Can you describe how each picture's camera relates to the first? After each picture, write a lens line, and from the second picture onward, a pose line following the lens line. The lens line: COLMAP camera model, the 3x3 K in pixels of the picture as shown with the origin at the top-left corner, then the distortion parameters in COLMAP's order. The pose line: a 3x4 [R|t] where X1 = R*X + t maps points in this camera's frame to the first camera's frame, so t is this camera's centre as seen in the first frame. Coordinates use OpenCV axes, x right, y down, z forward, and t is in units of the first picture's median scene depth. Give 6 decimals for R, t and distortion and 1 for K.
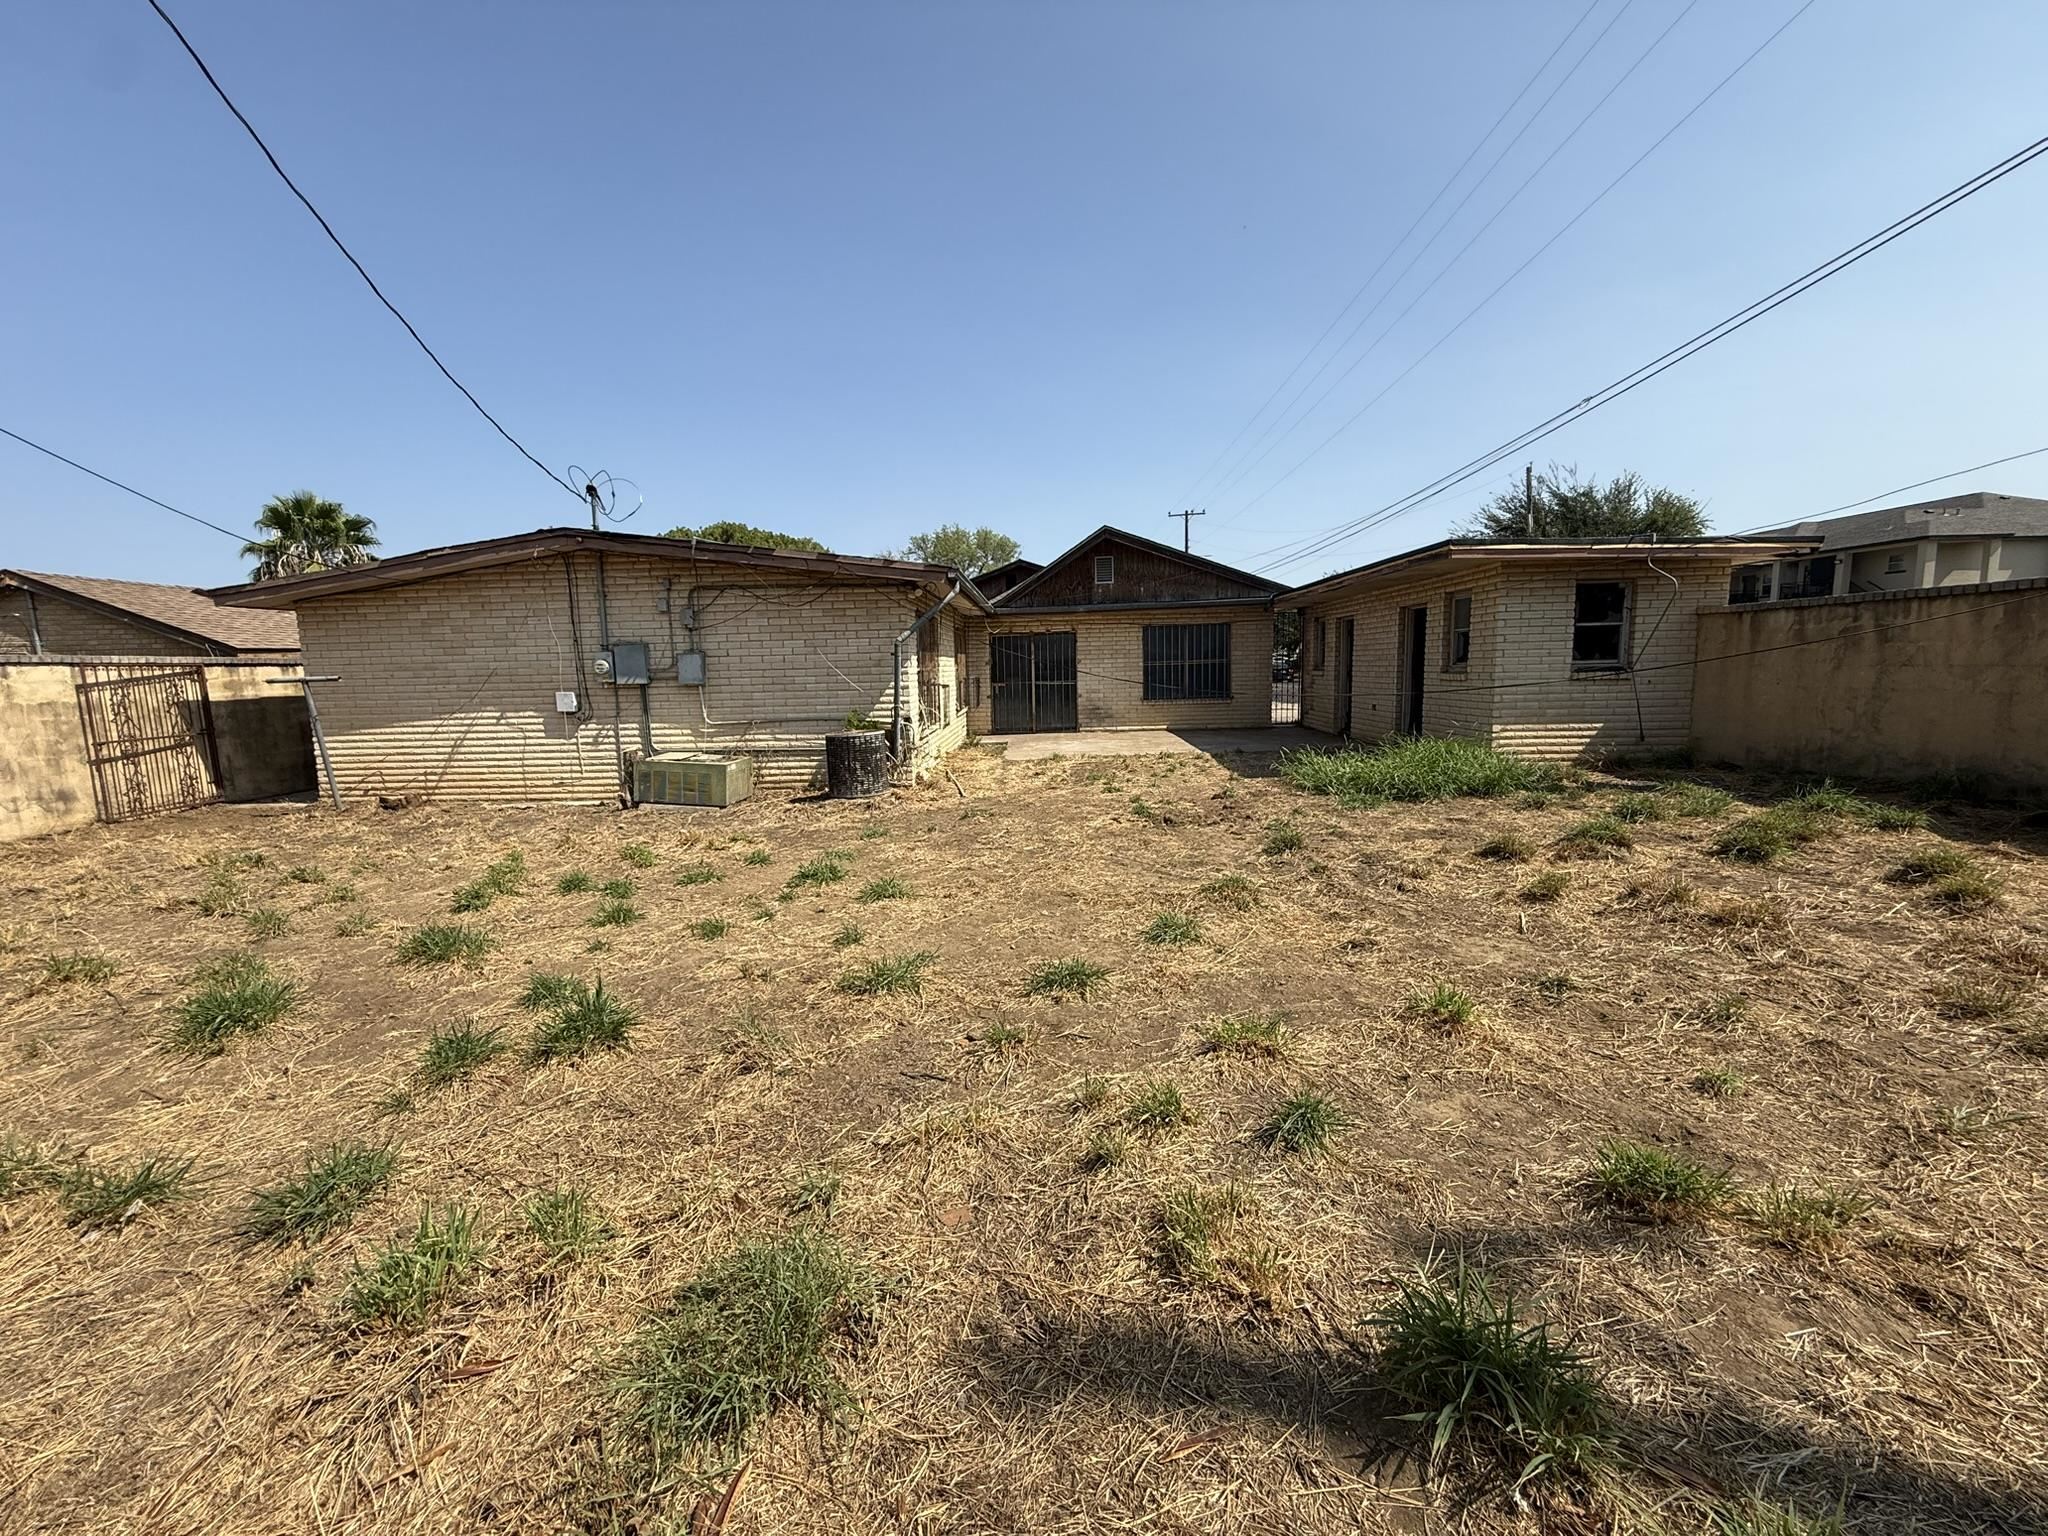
lens RADIAL K [[815.0, 0, 1013.2], [0, 815.0, 765.0], [0, 0, 1]] dist [0.000538, 0.000237]
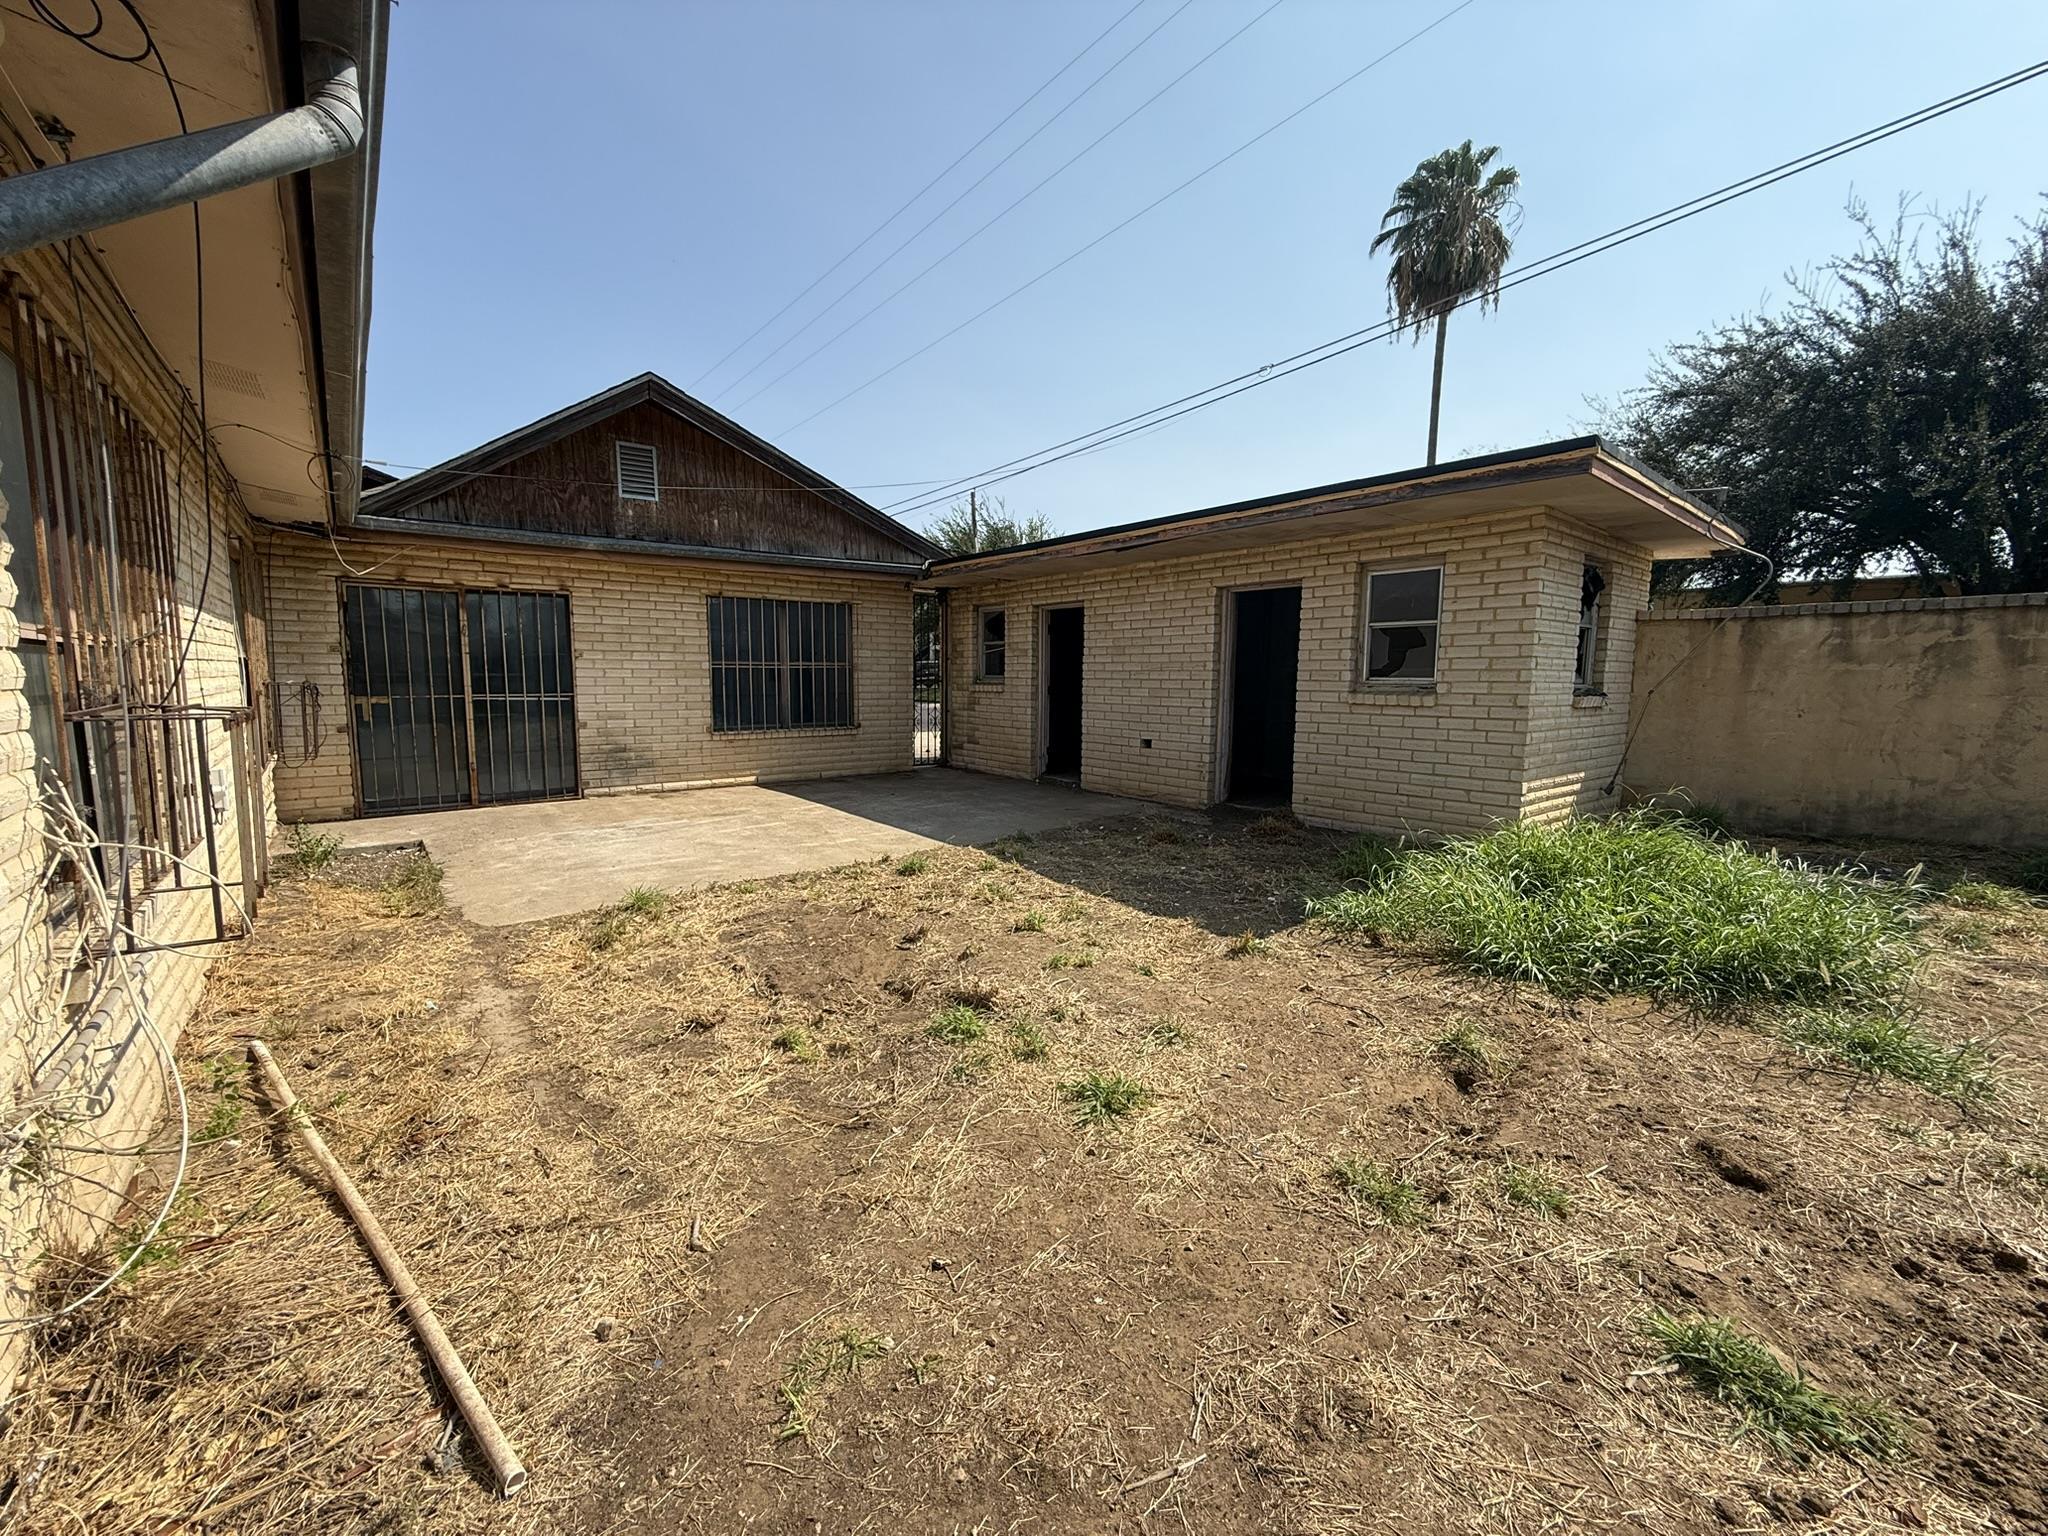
lens RADIAL K [[815.0, 0, 1013.2], [0, 815.0, 765.0], [0, 0, 1]] dist [0.000538, 0.000237]
pose [[0.751678, -0.040922, 0.658259, -0.050215], [0.052861, 0.998600, 0.001717, -0.050043], [-0.657408, 0.033505, 0.752790, 0.483445]]
